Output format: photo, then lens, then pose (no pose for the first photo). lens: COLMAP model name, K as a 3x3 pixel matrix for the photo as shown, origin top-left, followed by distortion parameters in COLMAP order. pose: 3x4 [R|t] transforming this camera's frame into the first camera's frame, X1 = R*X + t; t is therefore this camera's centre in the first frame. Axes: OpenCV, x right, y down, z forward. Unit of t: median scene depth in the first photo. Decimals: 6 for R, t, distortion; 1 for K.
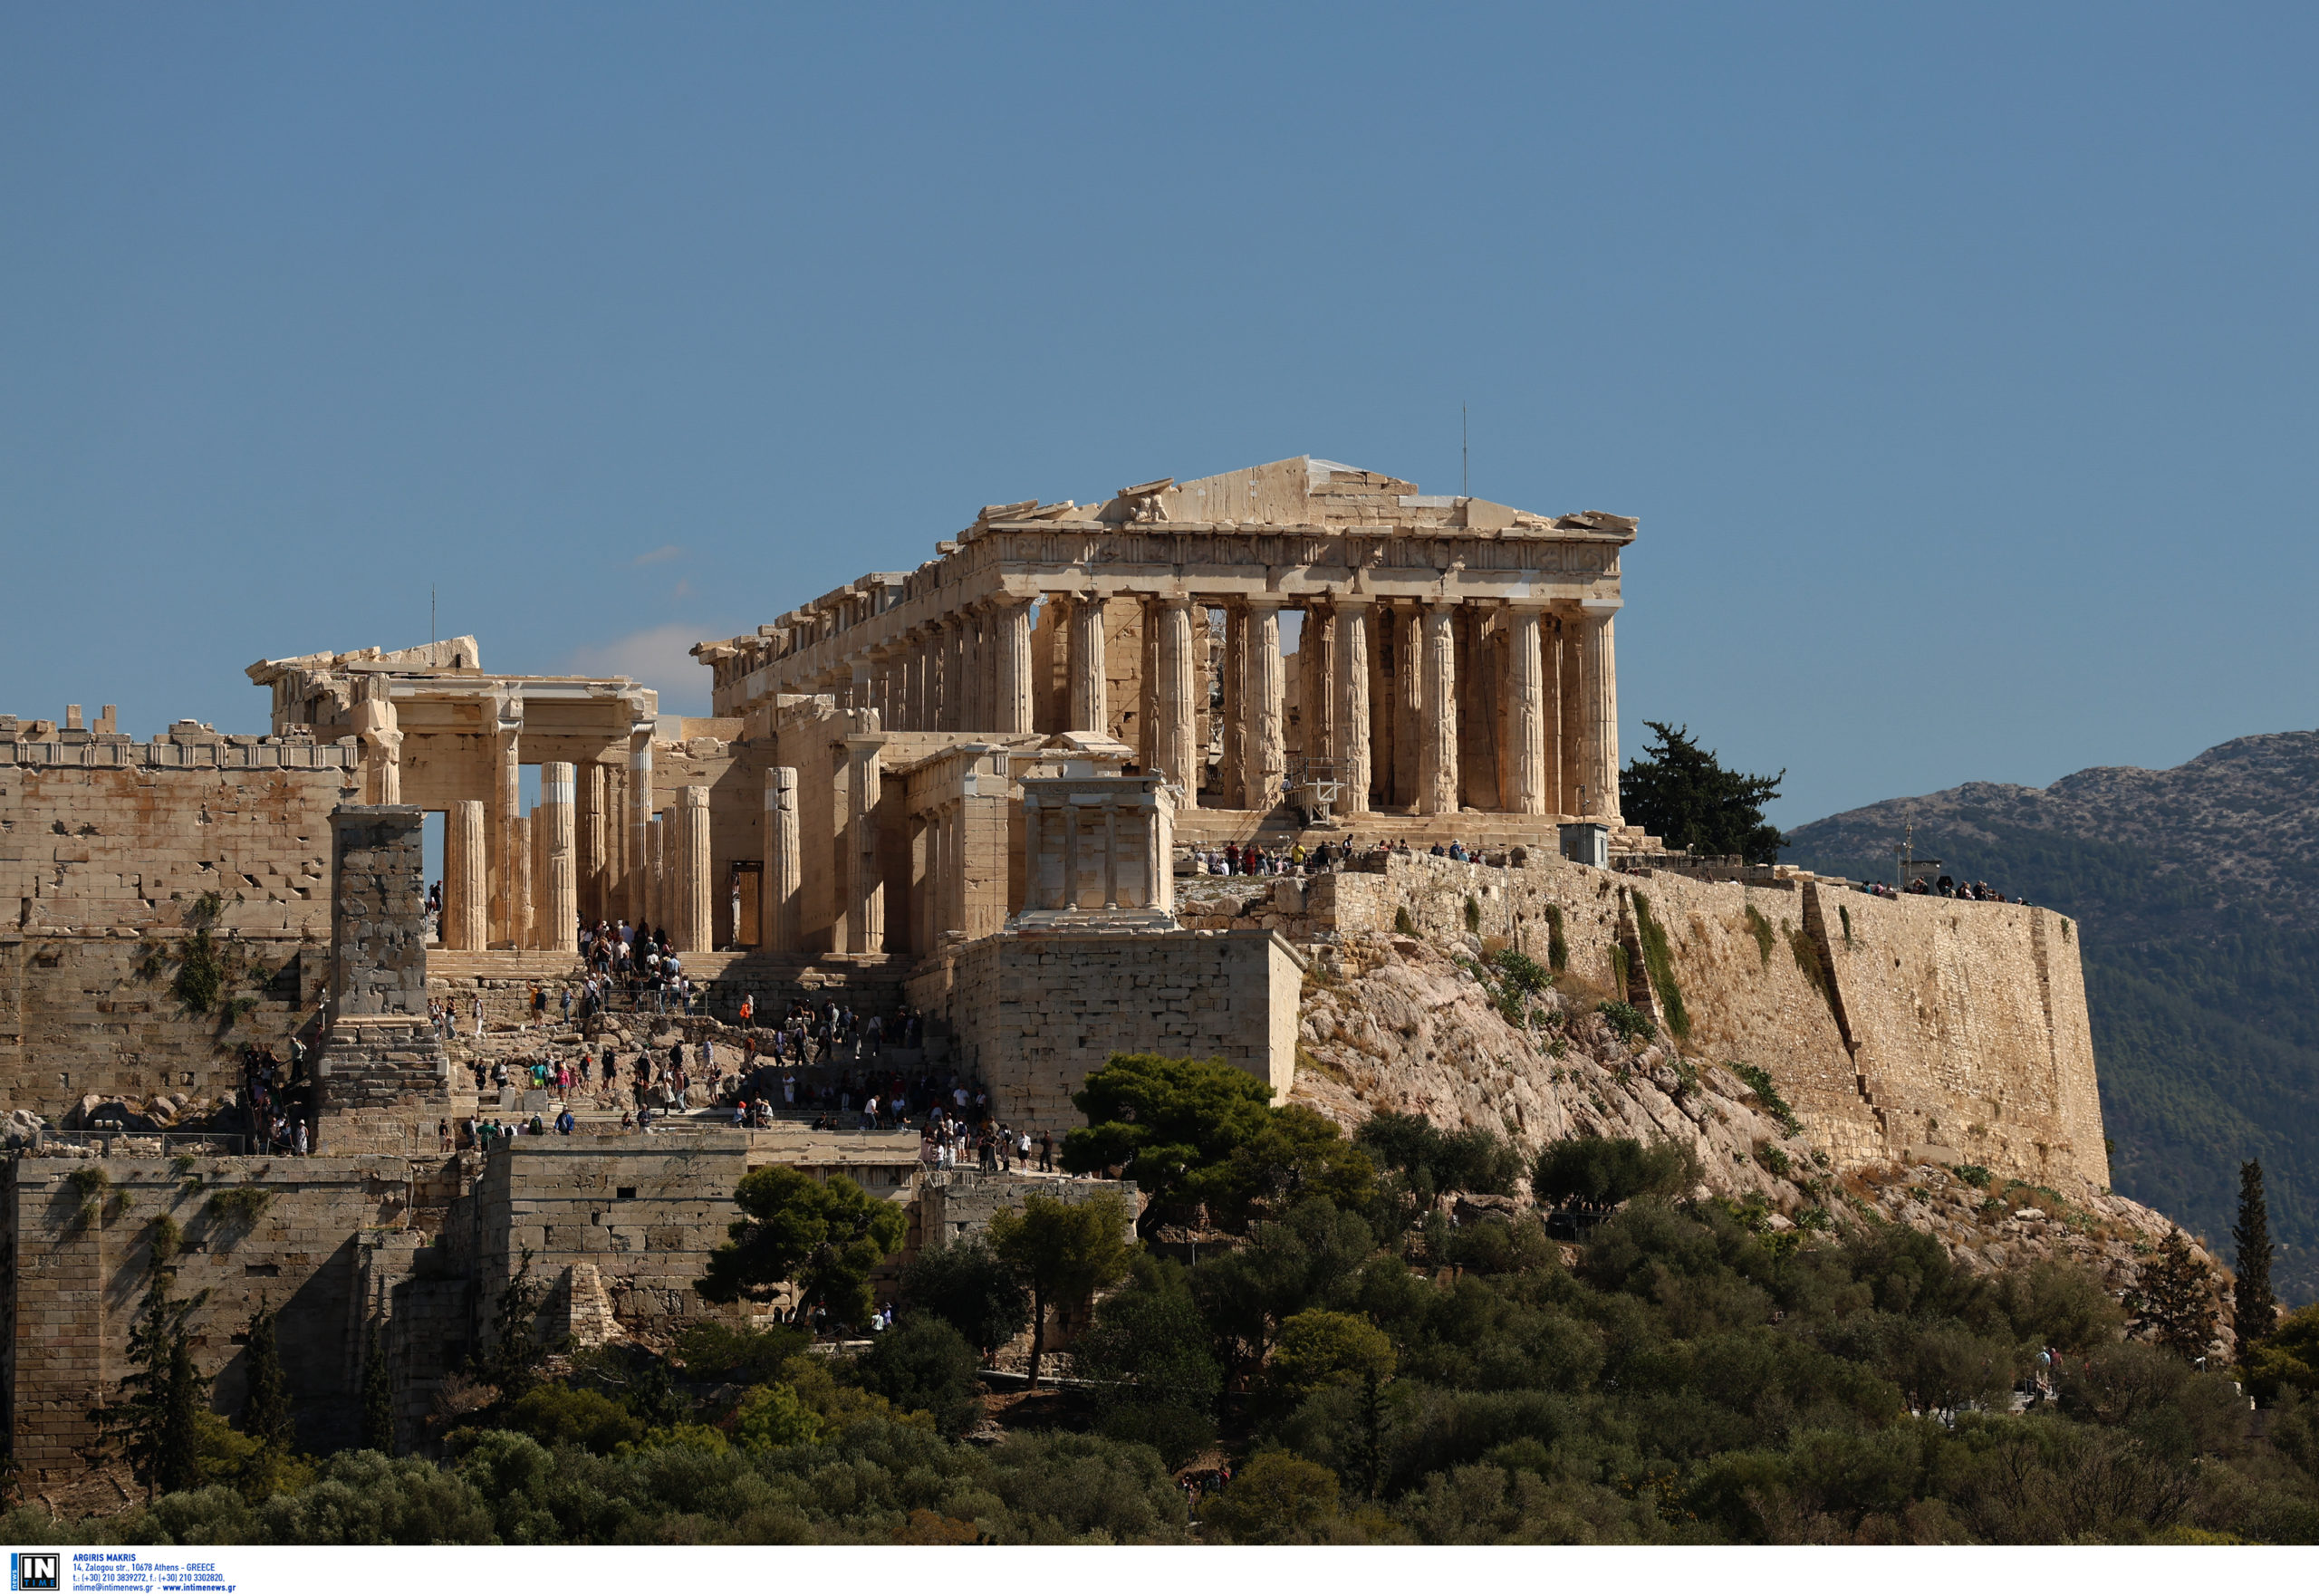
lens RADIAL K [[13929.2, 0, 1159.5], [0, 13929.2, 798.0], [0, 0, 1]] dist [1.566575, 23.935196]
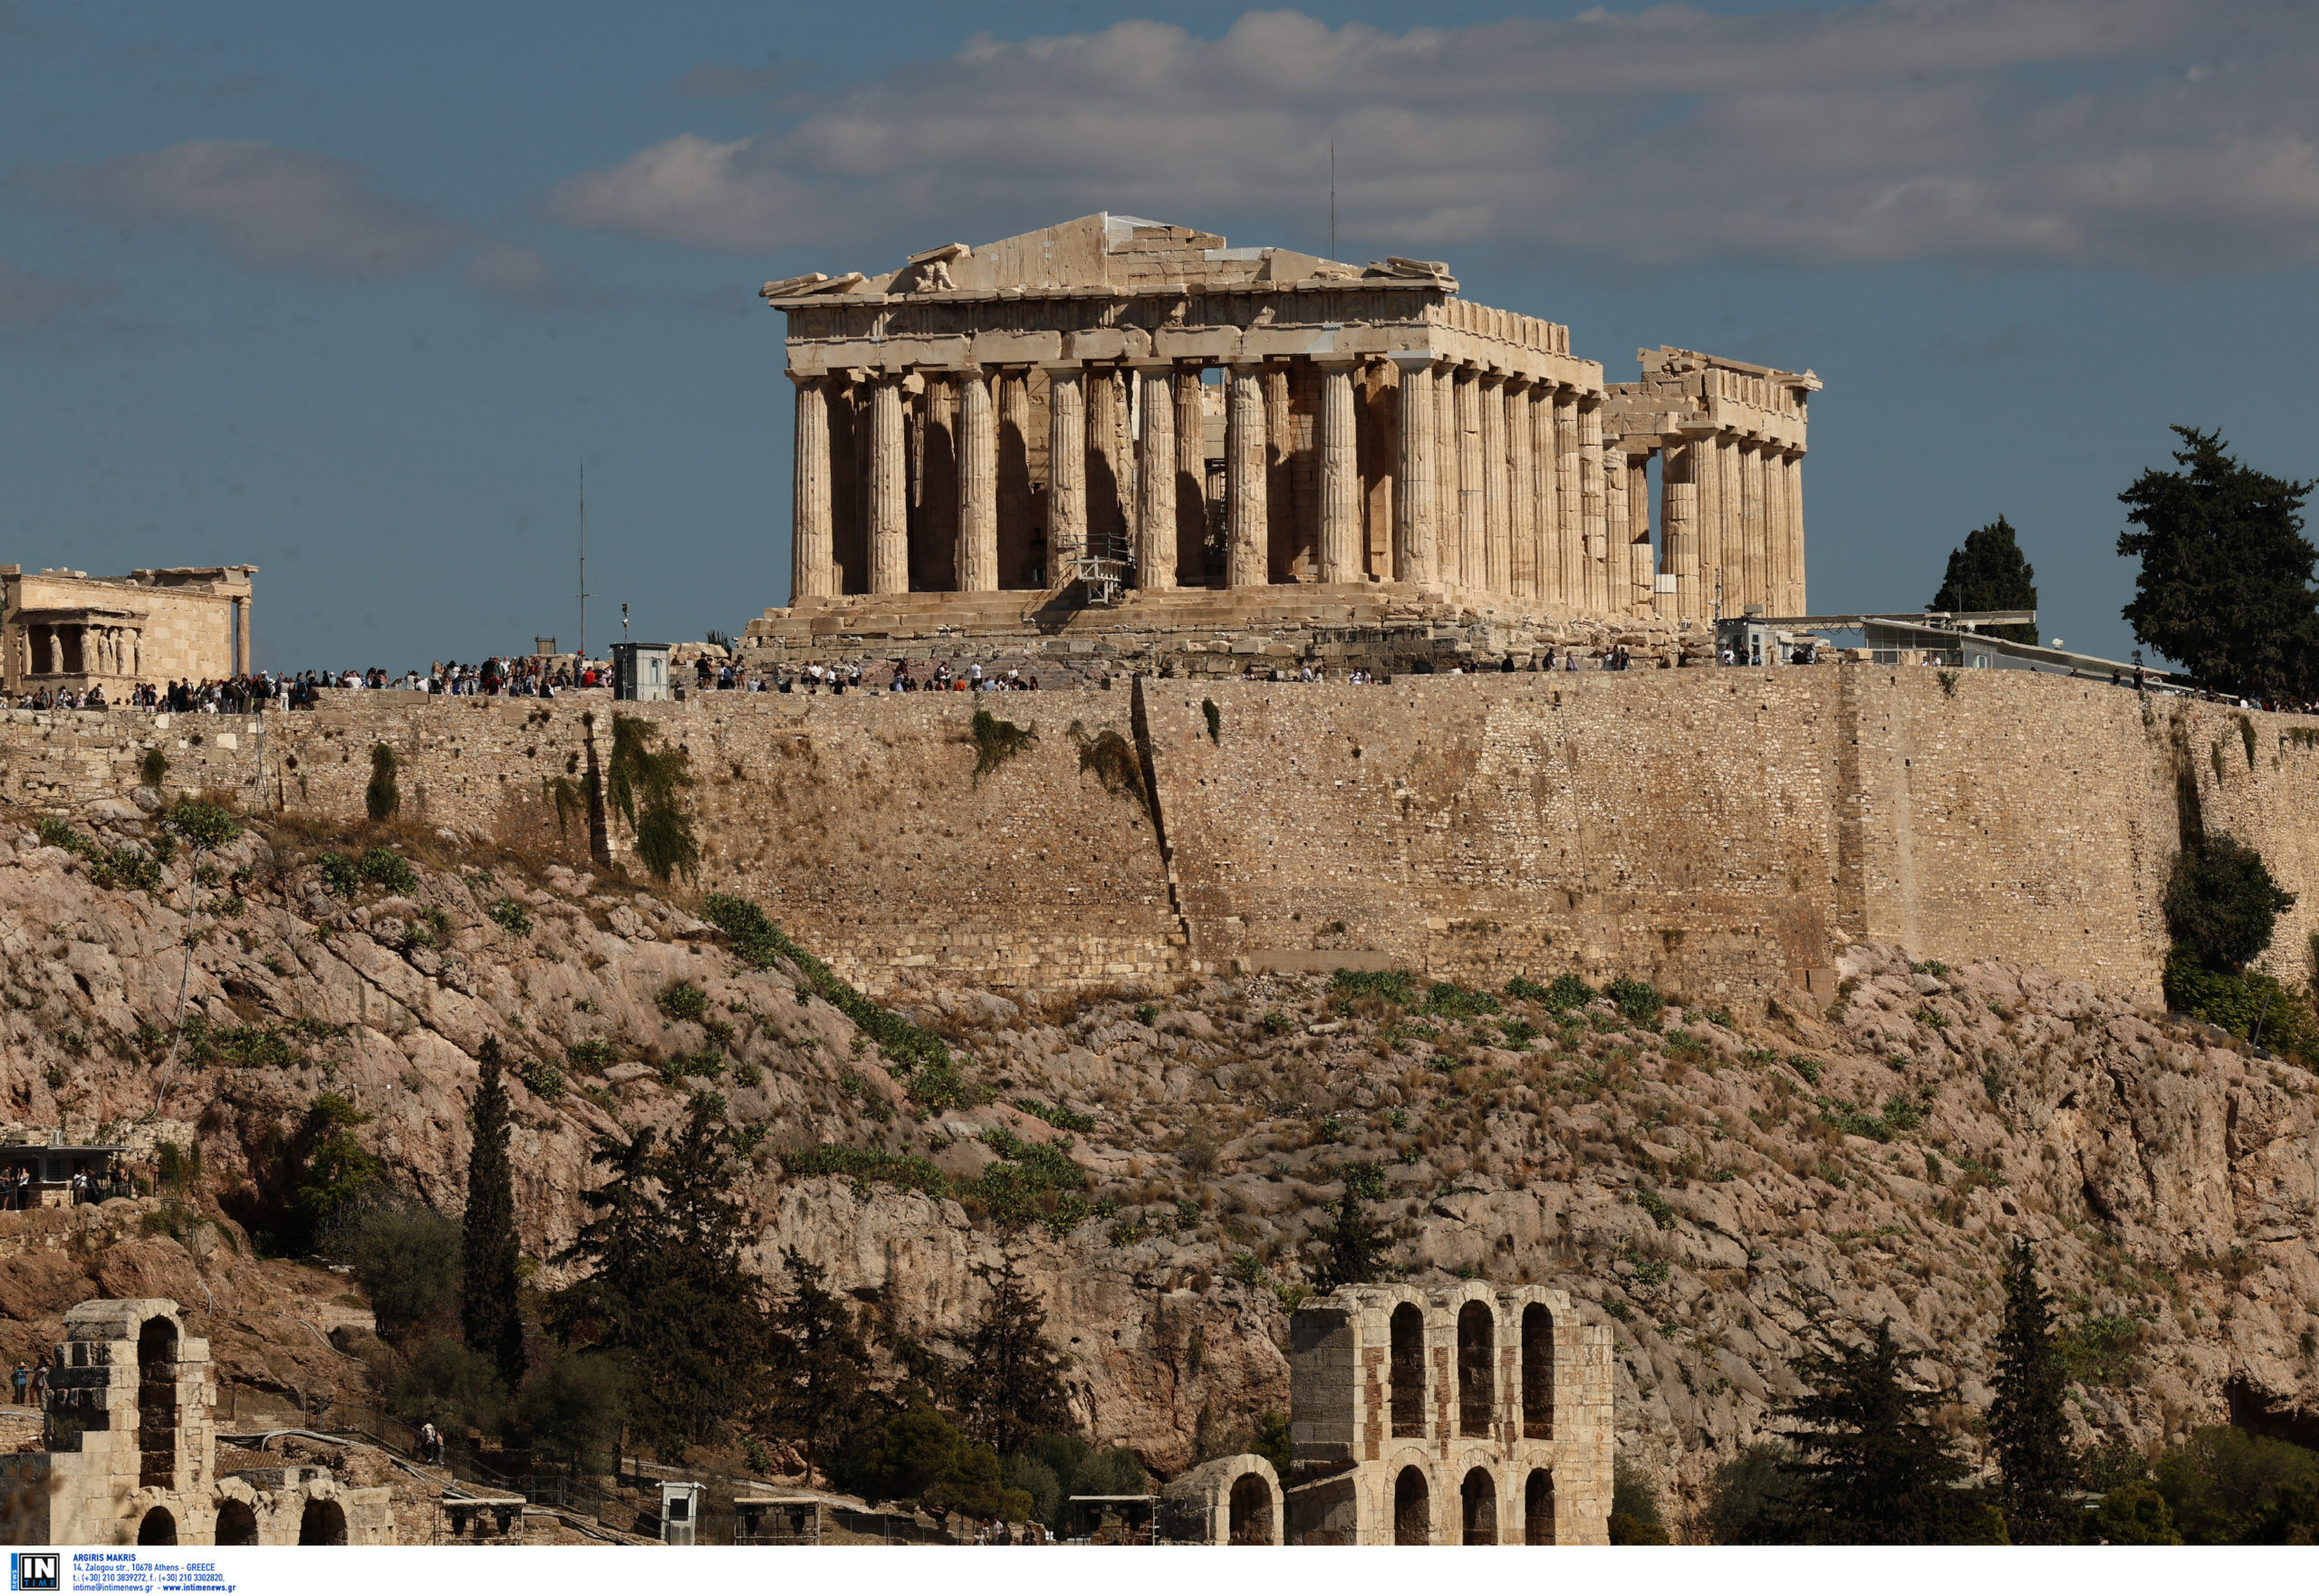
lens RADIAL K [[13929.2, 0, 1159.5], [0, 13929.2, 798.0], [0, 0, 1]] dist [1.566575, 23.935196]
pose [[0.861923, -0.020277, -0.506633, 0.503569], [0.042759, 0.998548, 0.032780, -0.016047], [0.505233, -0.049917, 0.861538, 0.184337]]
